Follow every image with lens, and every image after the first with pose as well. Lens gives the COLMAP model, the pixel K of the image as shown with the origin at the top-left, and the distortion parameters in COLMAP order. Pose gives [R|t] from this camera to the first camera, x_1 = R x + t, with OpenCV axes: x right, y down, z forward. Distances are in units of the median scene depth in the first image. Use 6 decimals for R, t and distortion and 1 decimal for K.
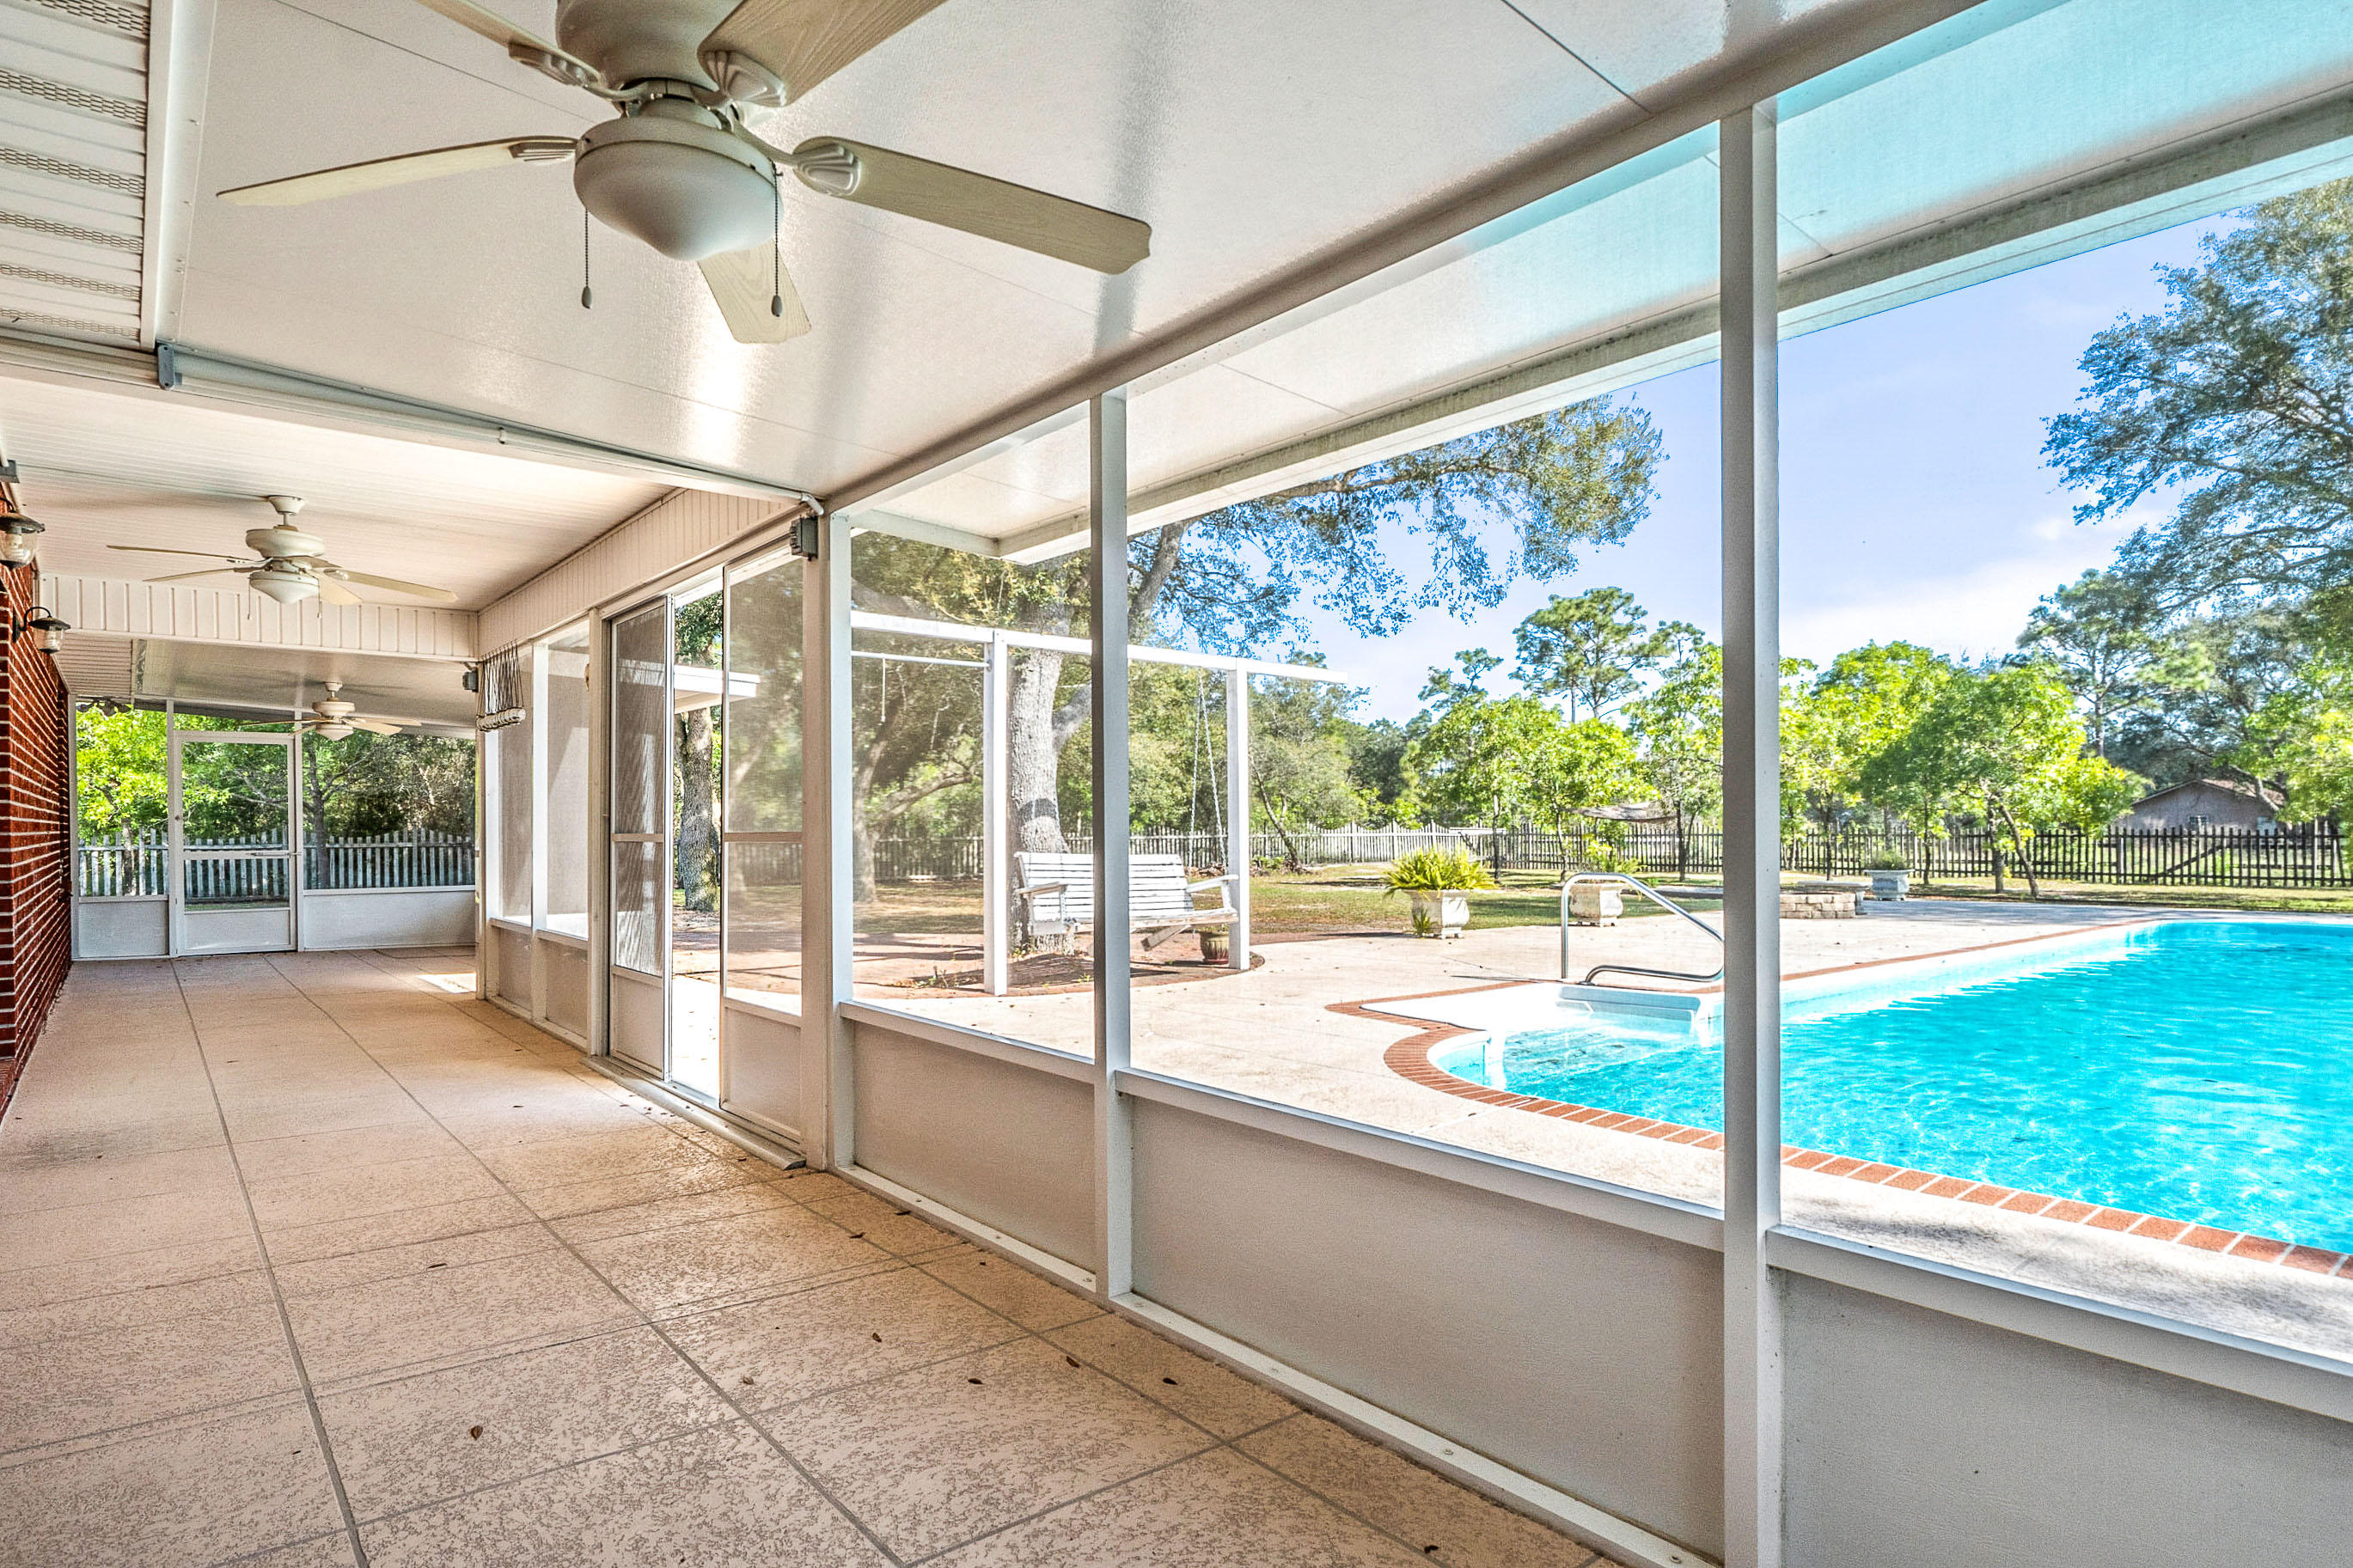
lens RADIAL K [[1288.5, 0, 1179.8], [0, 1288.5, 844.9], [0, 0, 1]] dist [-0.002885, -0.000447]
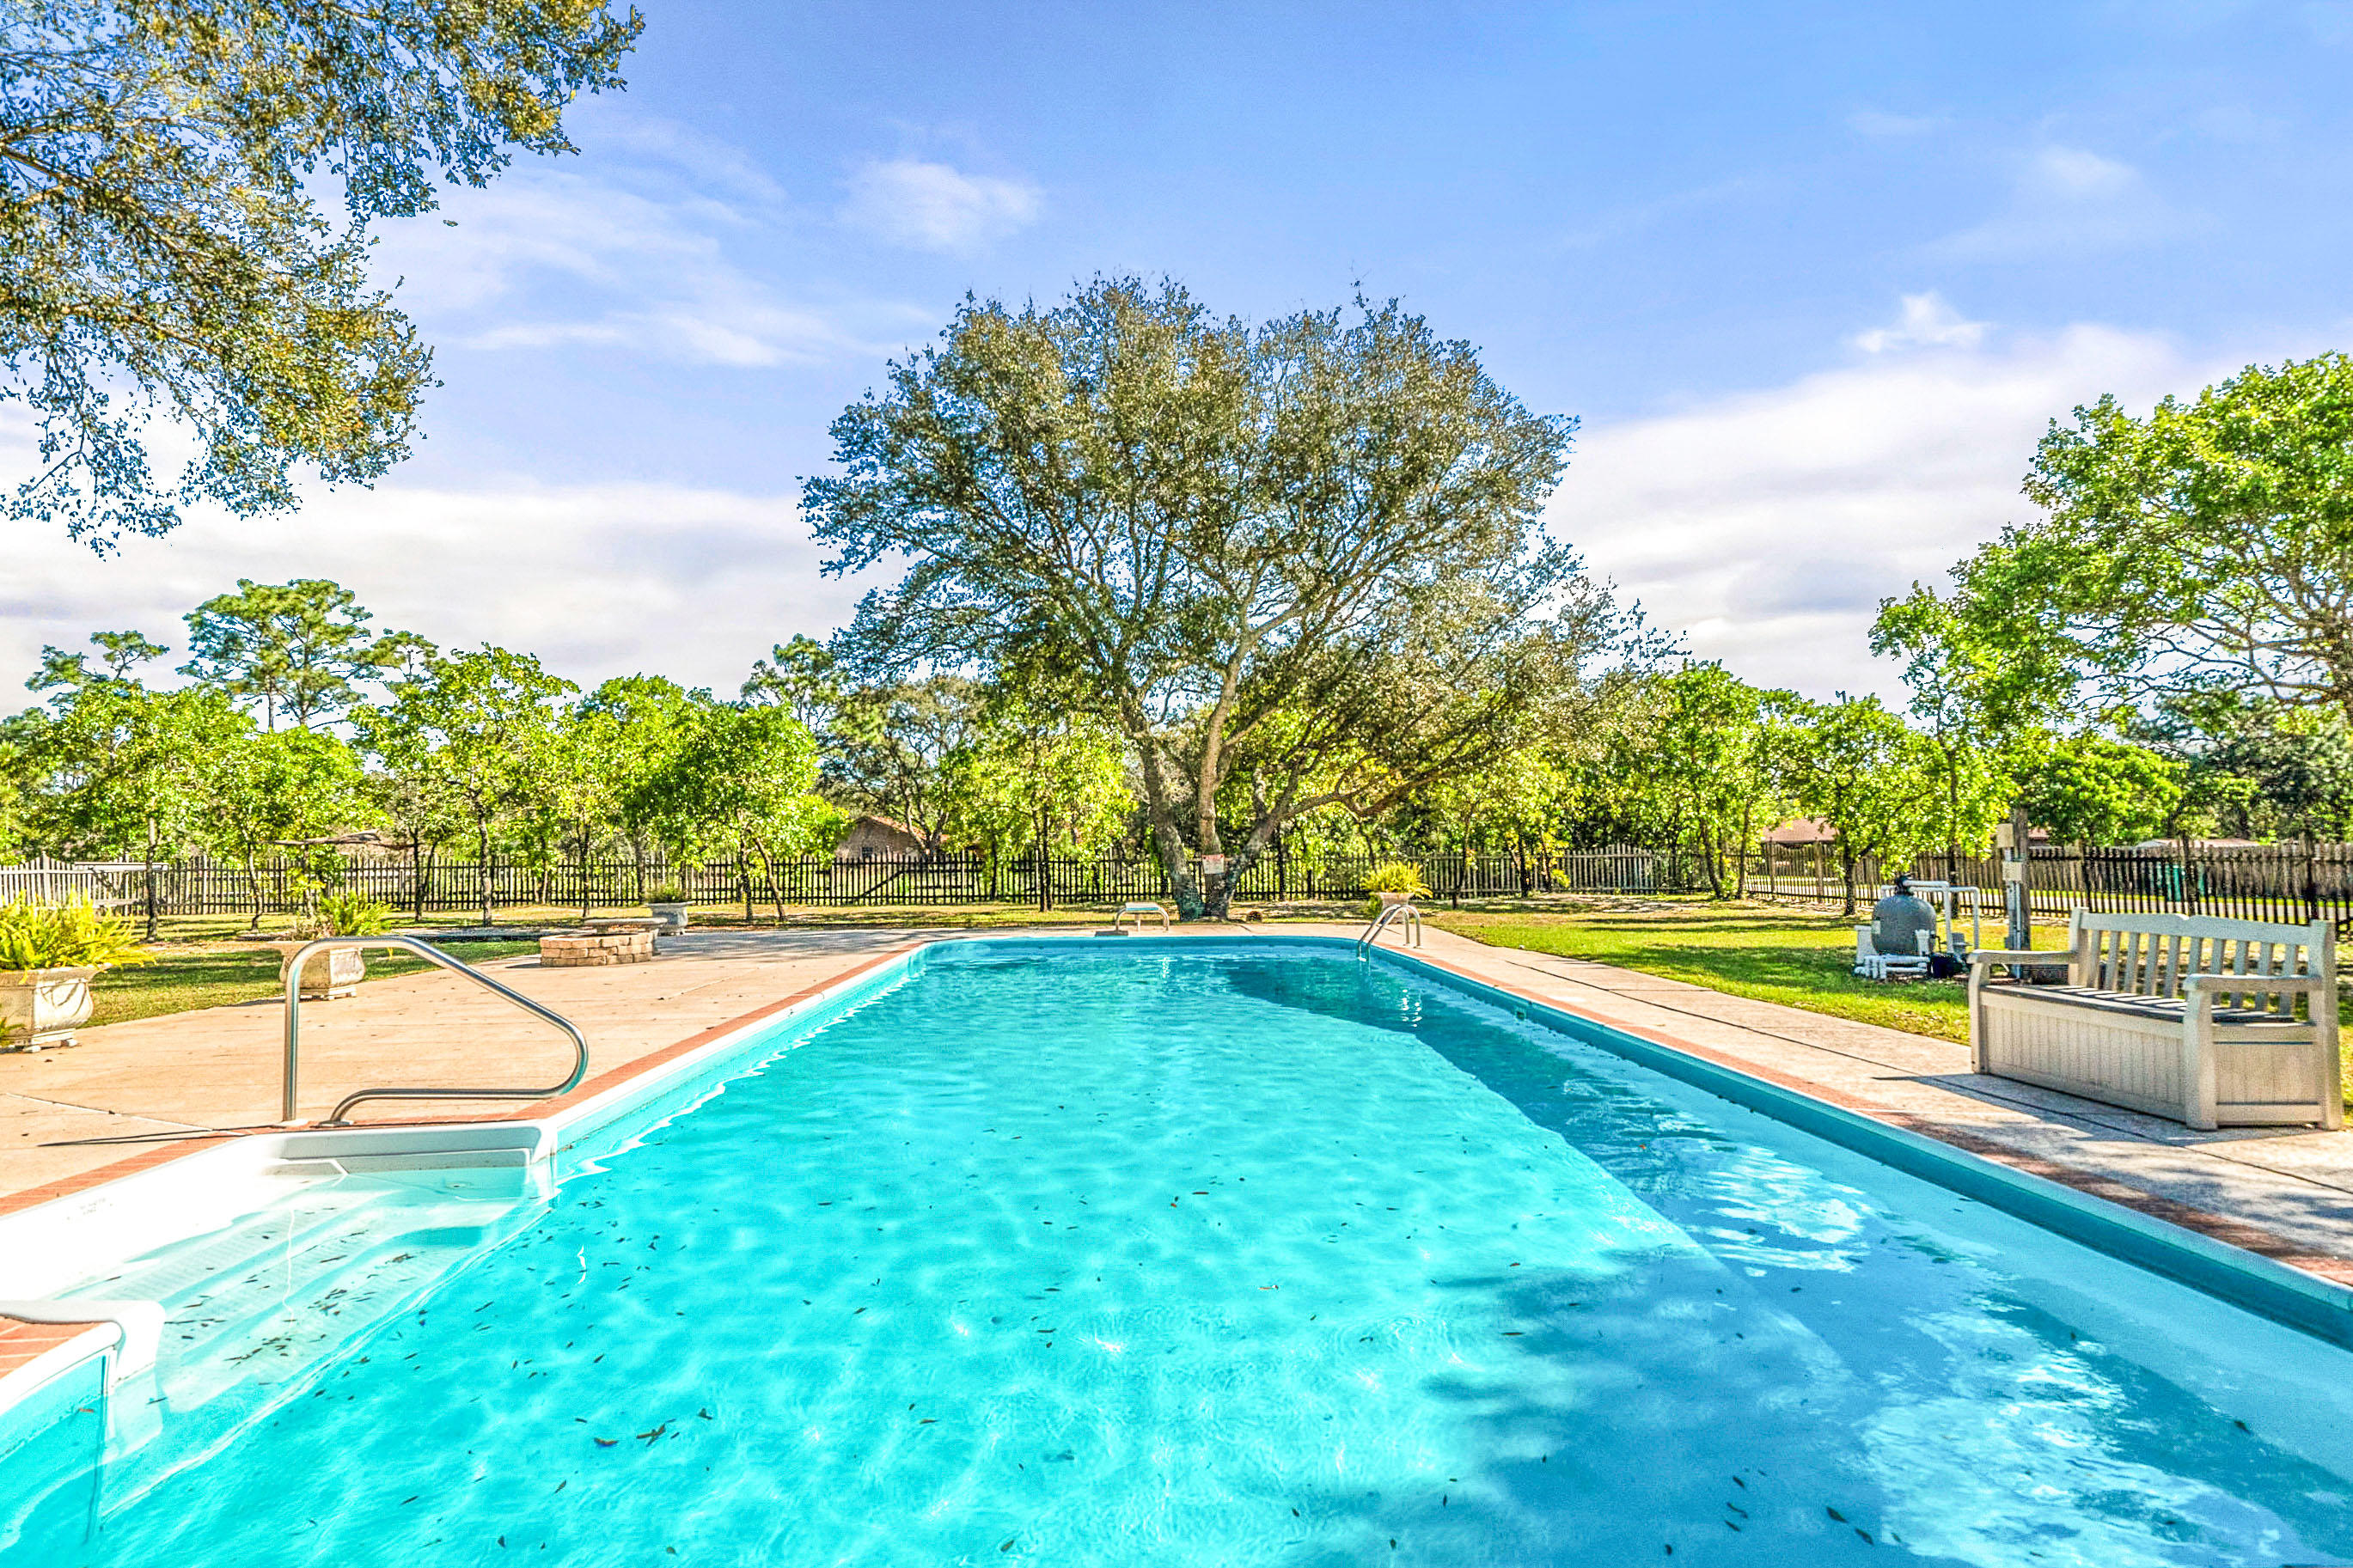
lens RADIAL K [[1262.0, 0, 1174.0], [0, 1262.0, 791.3], [0, 0, 1]] dist [-0.003570, 0.000027]
pose [[0.604257, 0.034000, 0.796064, 0.022492], [0.018677, 0.998210, -0.056811, -0.001810], [-0.796571, 0.049197, 0.602540, 0.091621]]
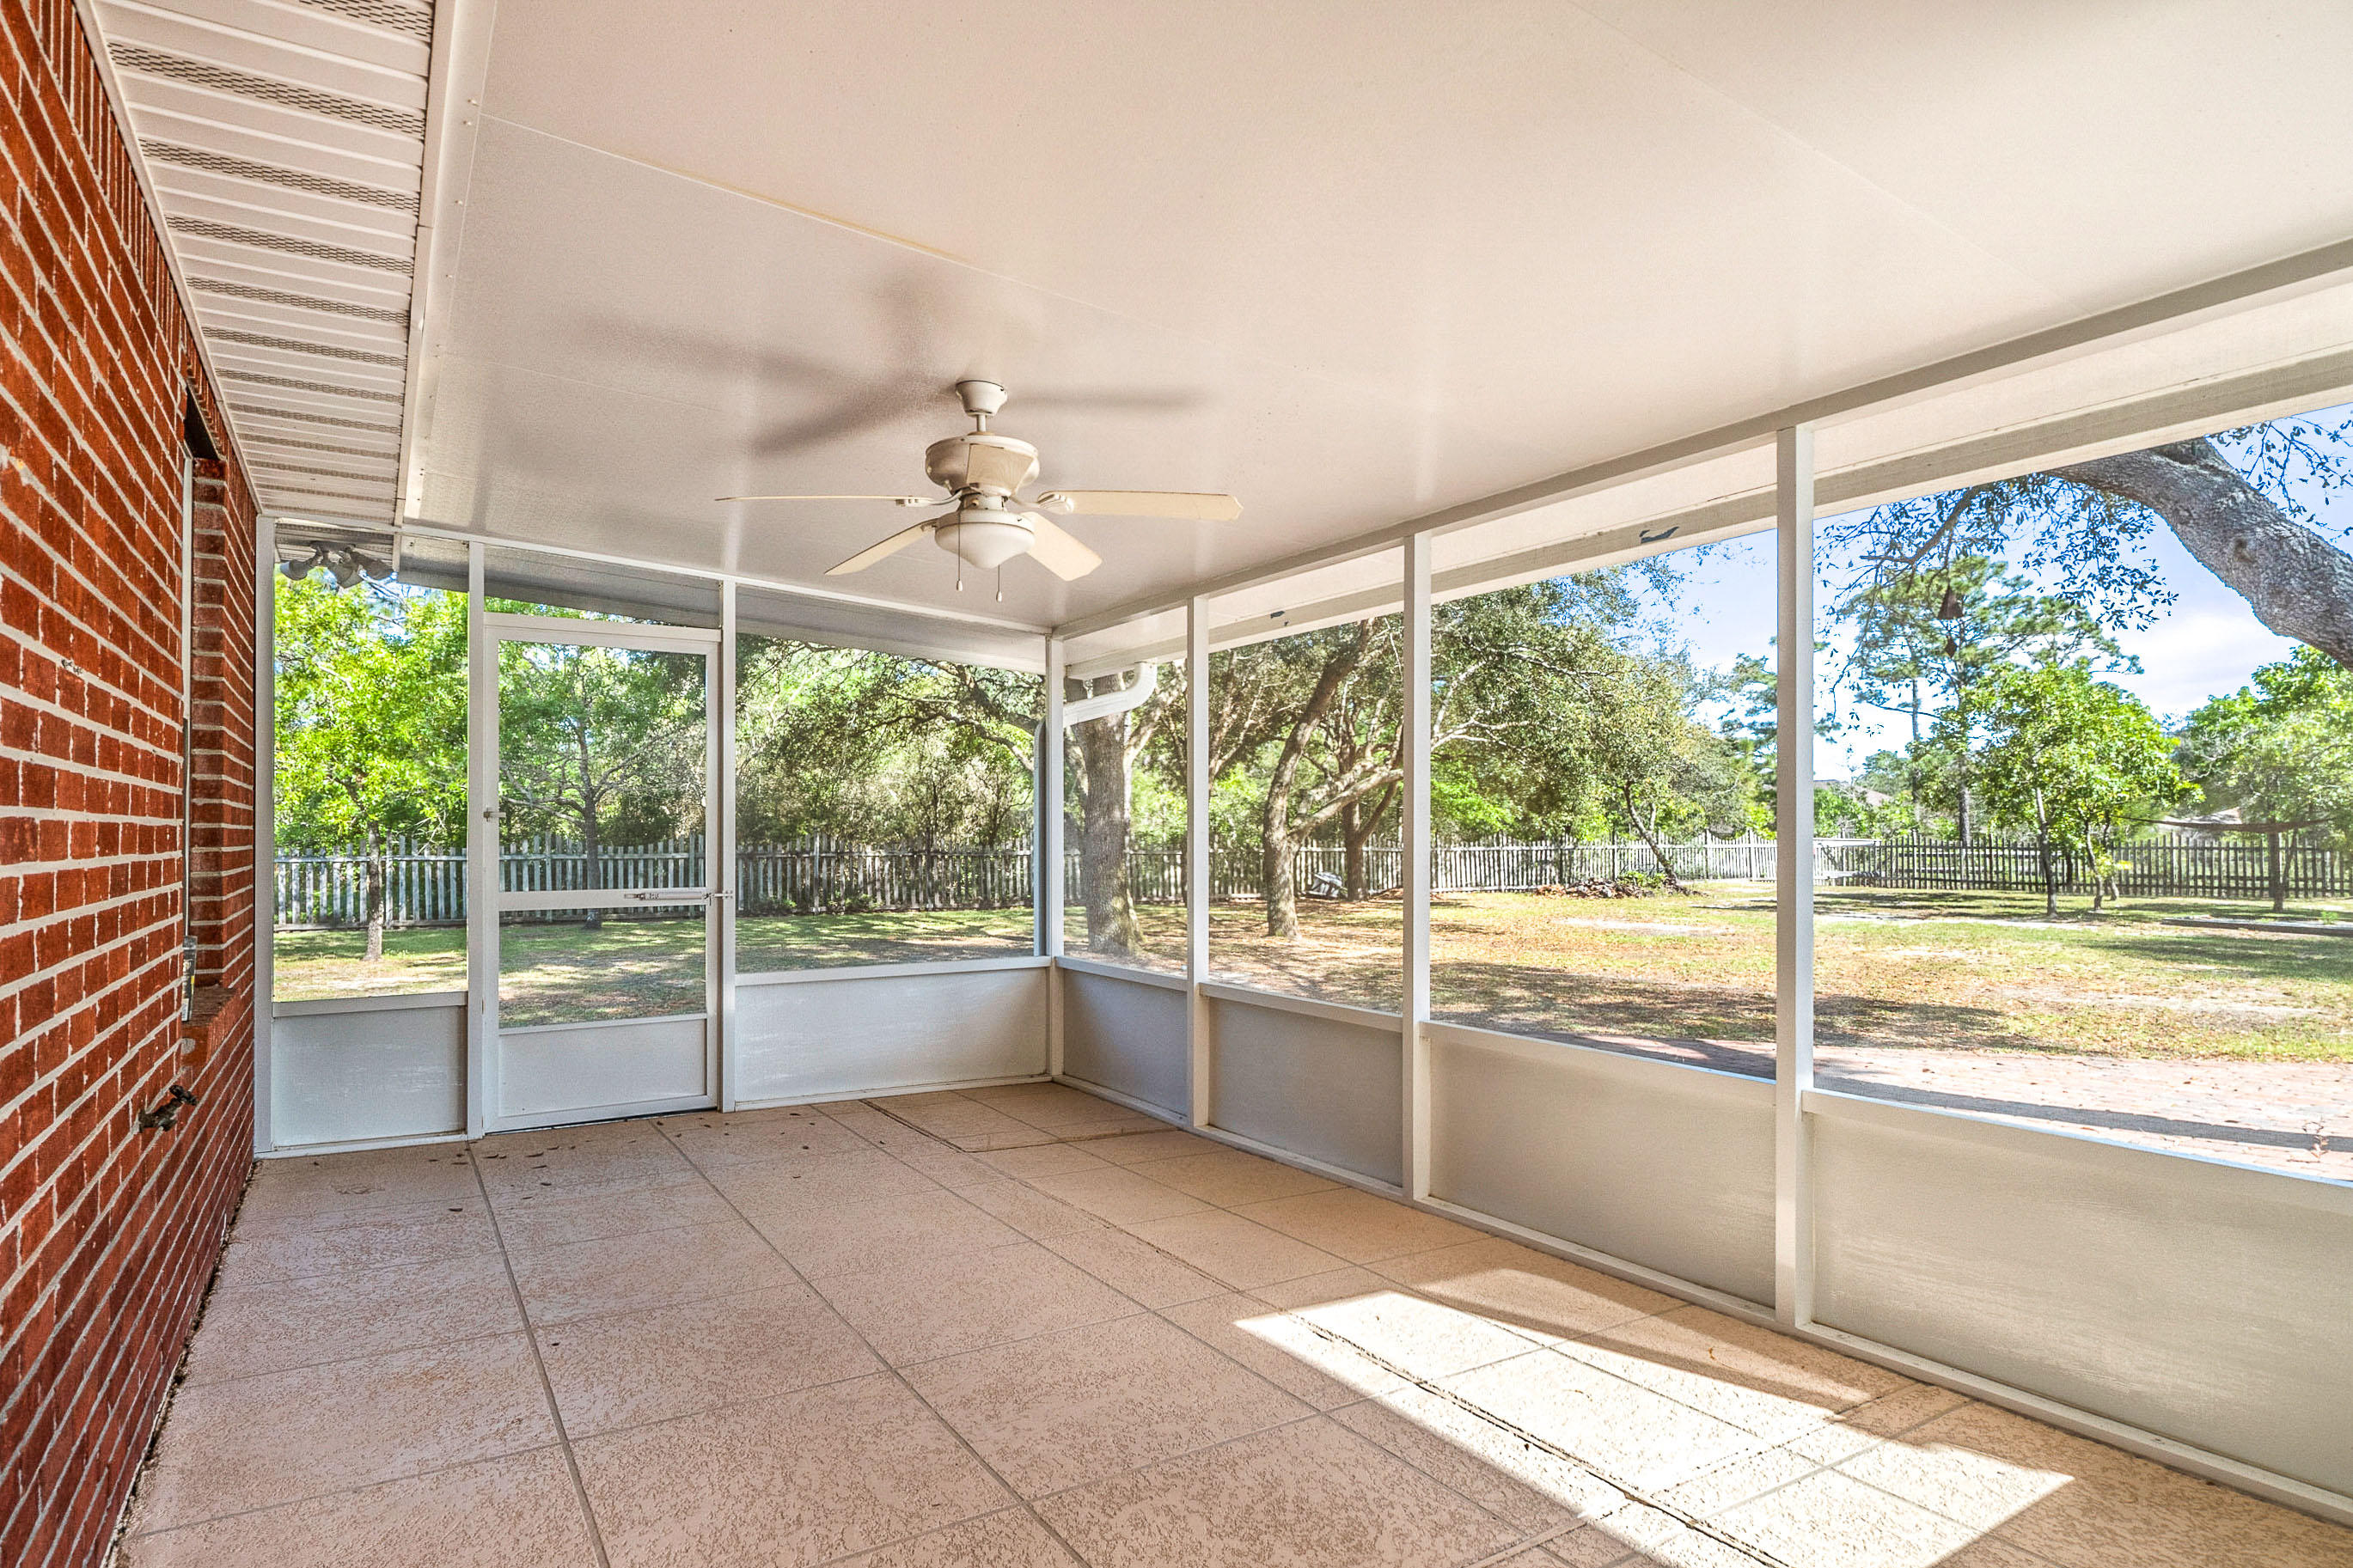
lens RADIAL K [[1260.3, 0, 1172.7], [0, 1260.3, 828.4], [0, 0, 1]] dist [0.005133, 0.000731]
pose [[0.992748, 0.002461, -0.120188, -0.178013], [-0.004731, 0.999816, -0.018607, -0.003381], [0.120120, 0.019040, 0.992577, 0.215762]]
